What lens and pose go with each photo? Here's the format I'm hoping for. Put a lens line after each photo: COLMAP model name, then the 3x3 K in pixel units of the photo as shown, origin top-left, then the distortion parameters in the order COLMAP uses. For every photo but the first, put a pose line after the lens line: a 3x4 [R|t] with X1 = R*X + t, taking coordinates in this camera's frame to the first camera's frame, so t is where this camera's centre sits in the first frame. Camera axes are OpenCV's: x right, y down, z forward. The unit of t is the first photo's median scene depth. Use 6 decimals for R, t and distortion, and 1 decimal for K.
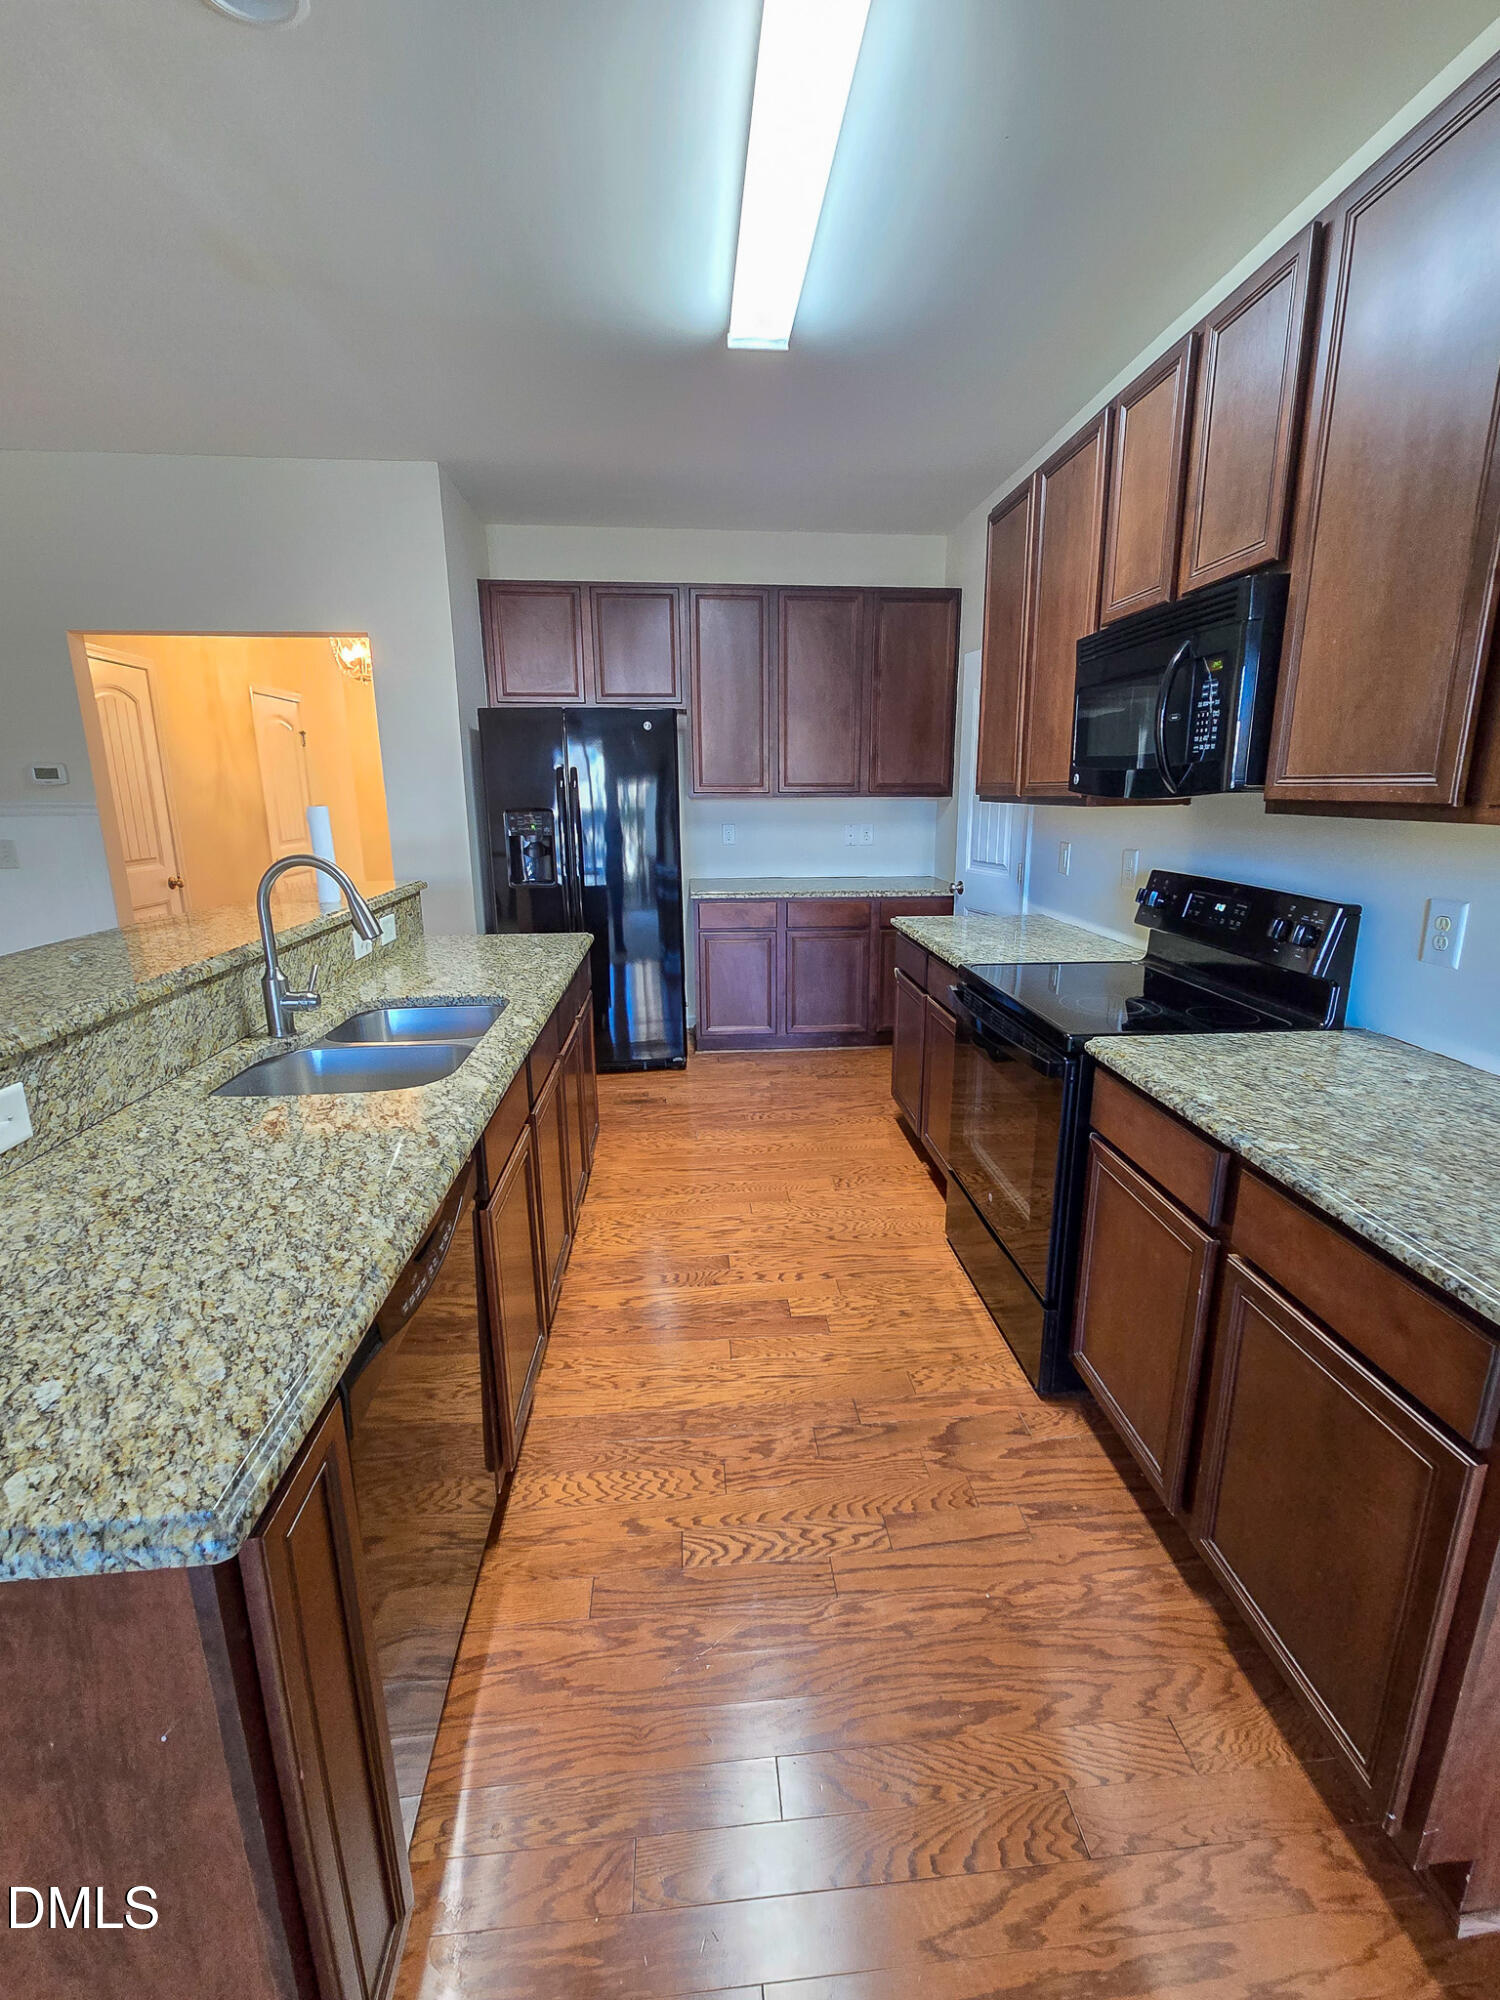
lens RADIAL K [[820.9, 0, 759.4], [0, 820.9, 994.9], [0, 0, 1]] dist [0.000878, -0.000848]
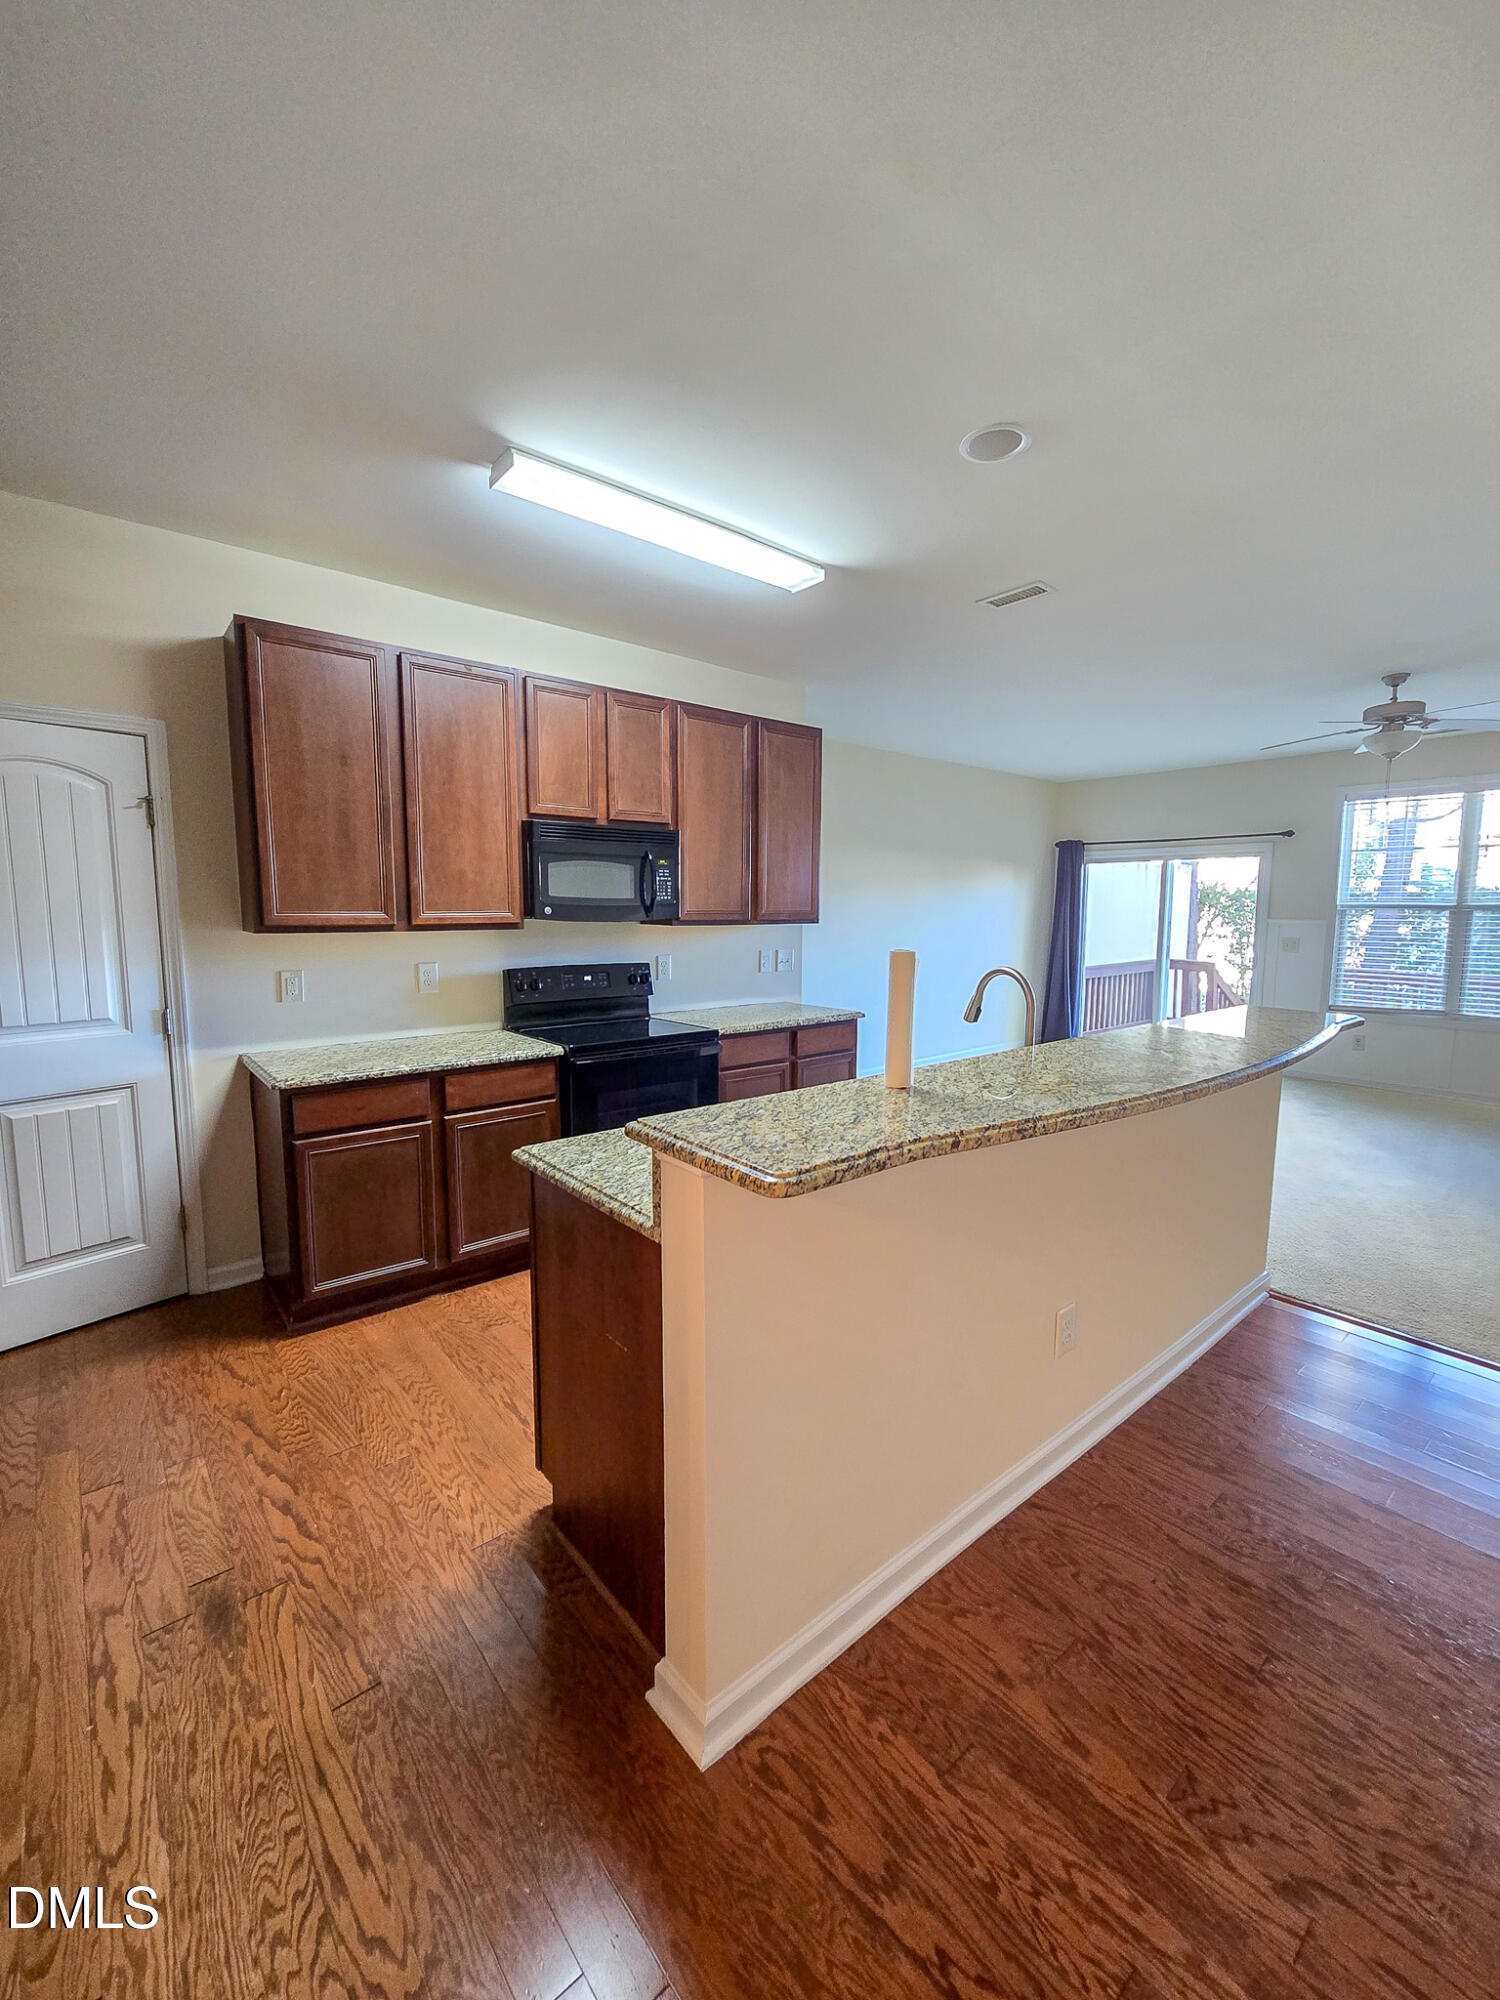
lens RADIAL K [[805.9, 0, 750.0], [0, 805.9, 1000.0], [0, 0, 1]] dist [-0.000538, -0.000228]
pose [[-0.561478, -0.084154, 0.823202, -0.989746], [0.194388, 0.953563, 0.230066, -0.349592], [-0.804336, 0.289198, -0.519046, 1.426339]]
